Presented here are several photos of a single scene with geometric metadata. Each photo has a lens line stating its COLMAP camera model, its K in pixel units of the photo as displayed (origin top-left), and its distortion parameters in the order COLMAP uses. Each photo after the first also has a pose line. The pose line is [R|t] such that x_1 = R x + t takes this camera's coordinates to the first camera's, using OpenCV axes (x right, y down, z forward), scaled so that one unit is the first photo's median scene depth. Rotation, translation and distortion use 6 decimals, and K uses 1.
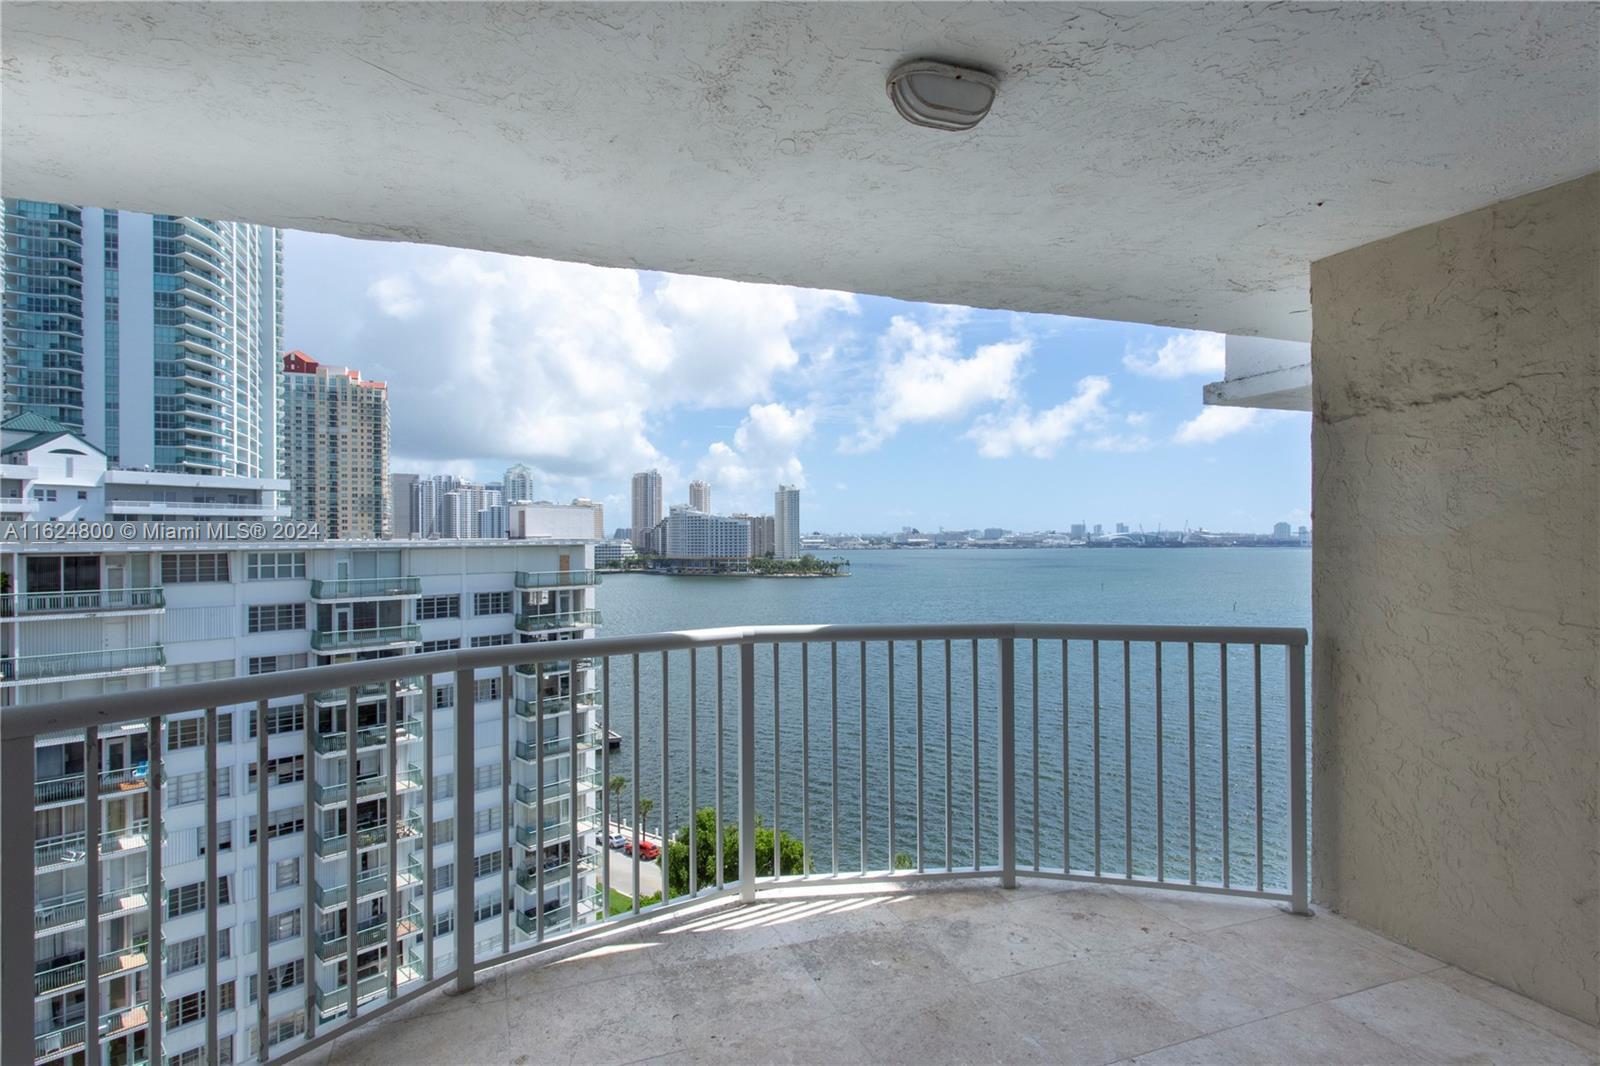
lens RADIAL K [[836.5, 0, 800.0], [0, 836.5, 533.0], [0, 0, 1]] dist [0.002247, 0.000413]
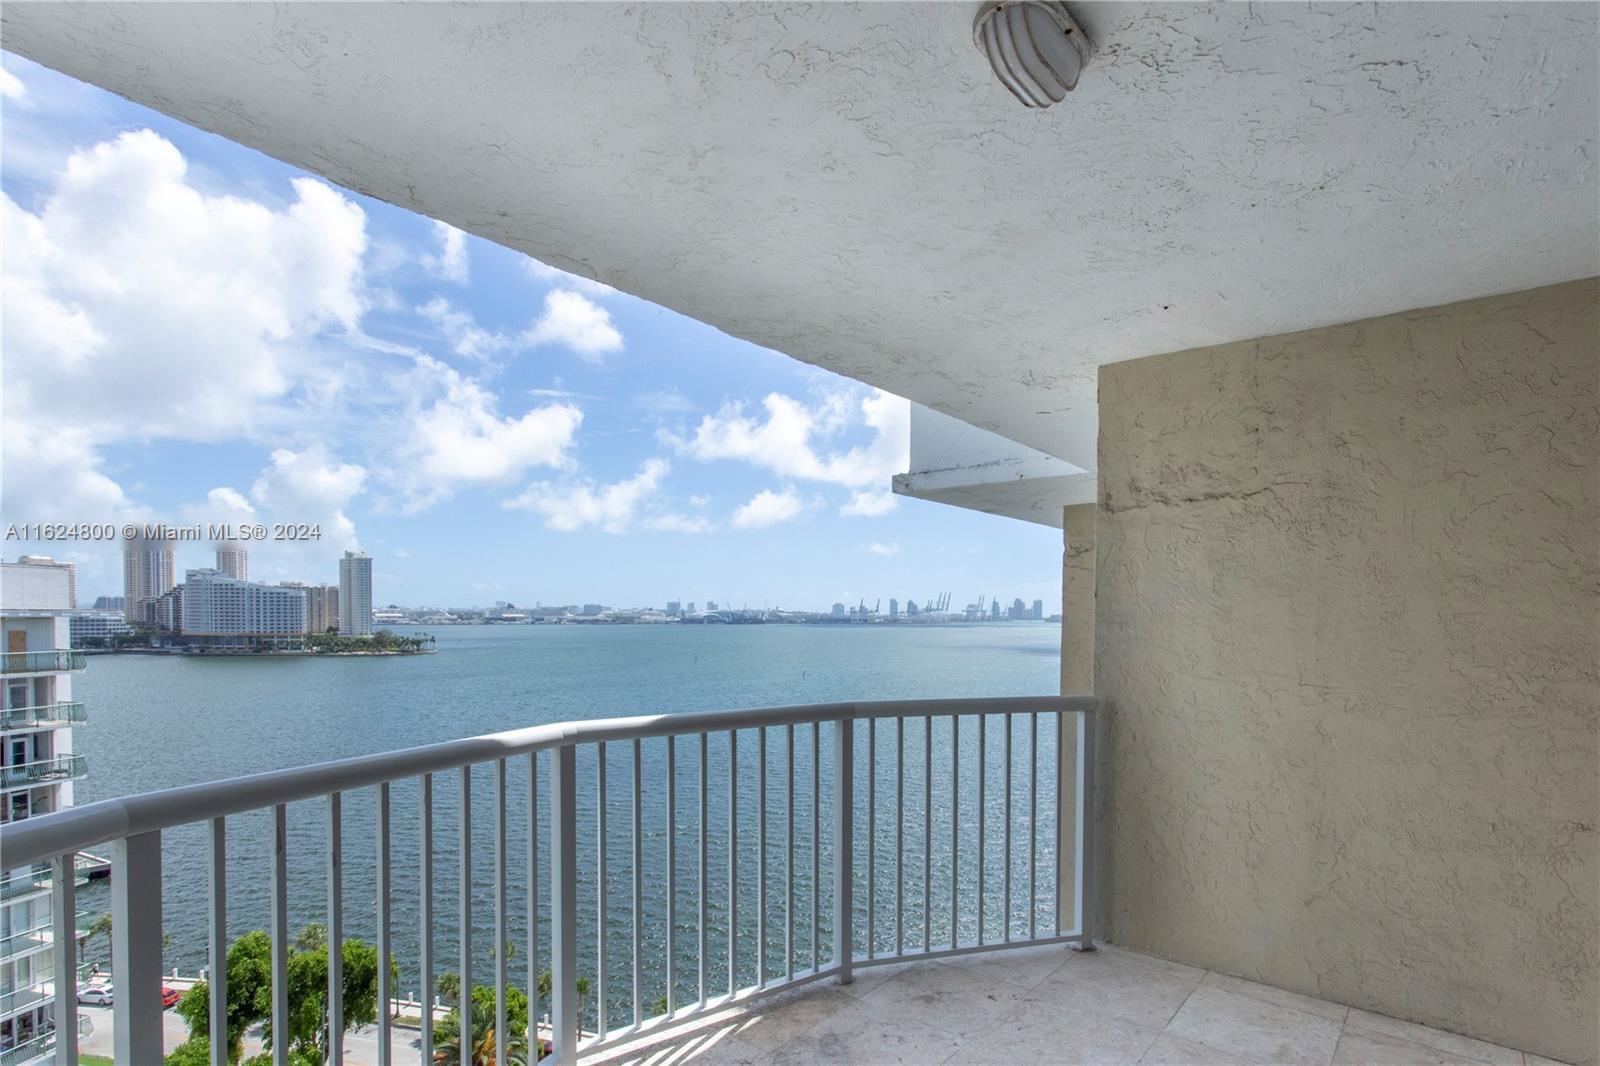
lens RADIAL K [[804.5, 0, 844.2], [0, 804.5, 632.5], [0, 0, 1]] dist [0.000185, 0.001252]
pose [[0.861158, -0.001412, 0.508335, -0.109869], [-0.013164, 0.999599, 0.025078, 0.003669], [-0.508166, -0.028288, 0.860794, 0.120382]]
